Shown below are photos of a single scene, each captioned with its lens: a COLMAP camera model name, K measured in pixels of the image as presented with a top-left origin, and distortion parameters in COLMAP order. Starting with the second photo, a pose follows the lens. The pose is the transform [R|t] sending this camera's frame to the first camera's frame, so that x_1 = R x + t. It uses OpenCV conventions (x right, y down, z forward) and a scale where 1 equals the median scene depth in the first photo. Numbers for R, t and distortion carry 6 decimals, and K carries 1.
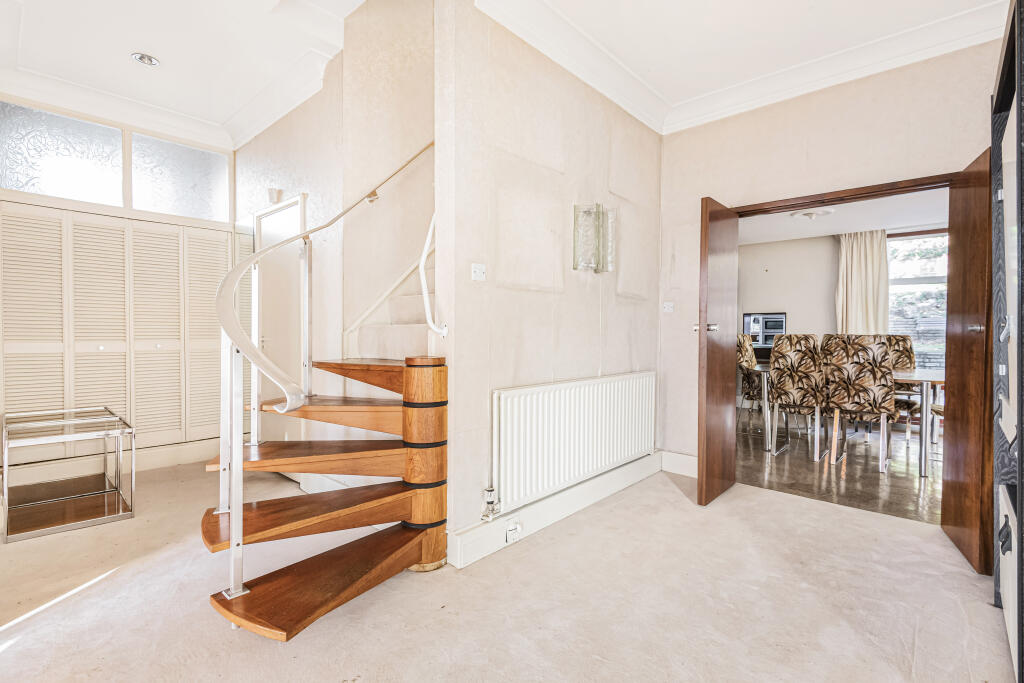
lens RADIAL K [[479.5, 0, 512.0], [0, 479.5, 341.5], [0, 0, 1]] dist [0.001252, 0.000117]
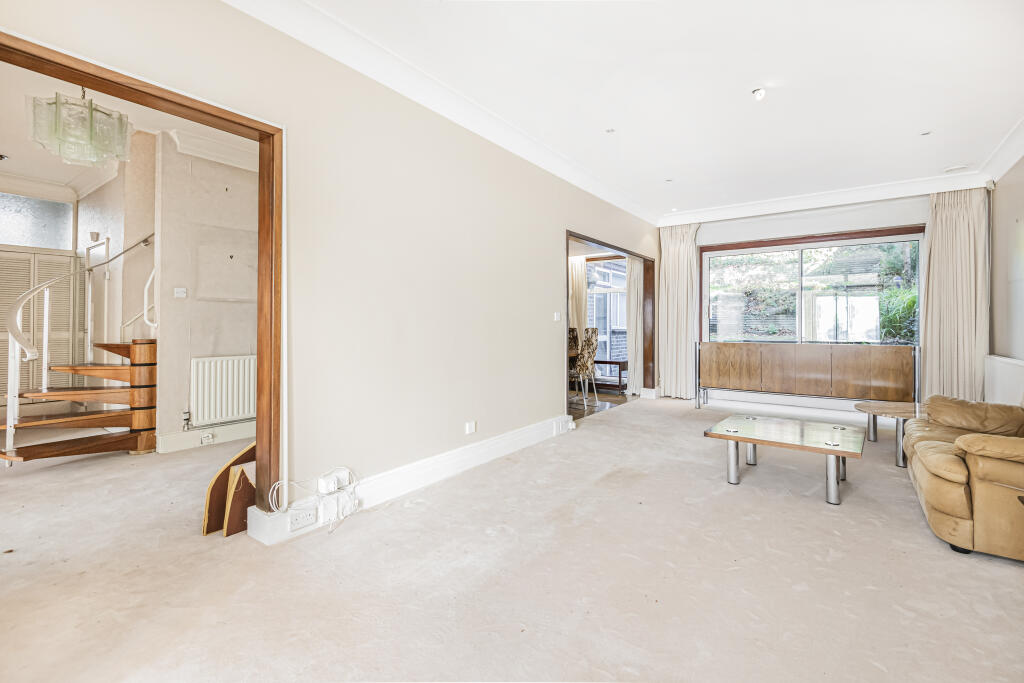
lens RADIAL K [[465.5, 0, 510.0], [0, 465.5, 325.6], [0, 0, 1]] dist [0.003119, -0.008483]
pose [[0.995201, -0.001392, 0.097841, 1.037538], [0.003483, 0.999769, -0.021210, 0.023520], [-0.097789, 0.021449, 0.994976, -0.907990]]
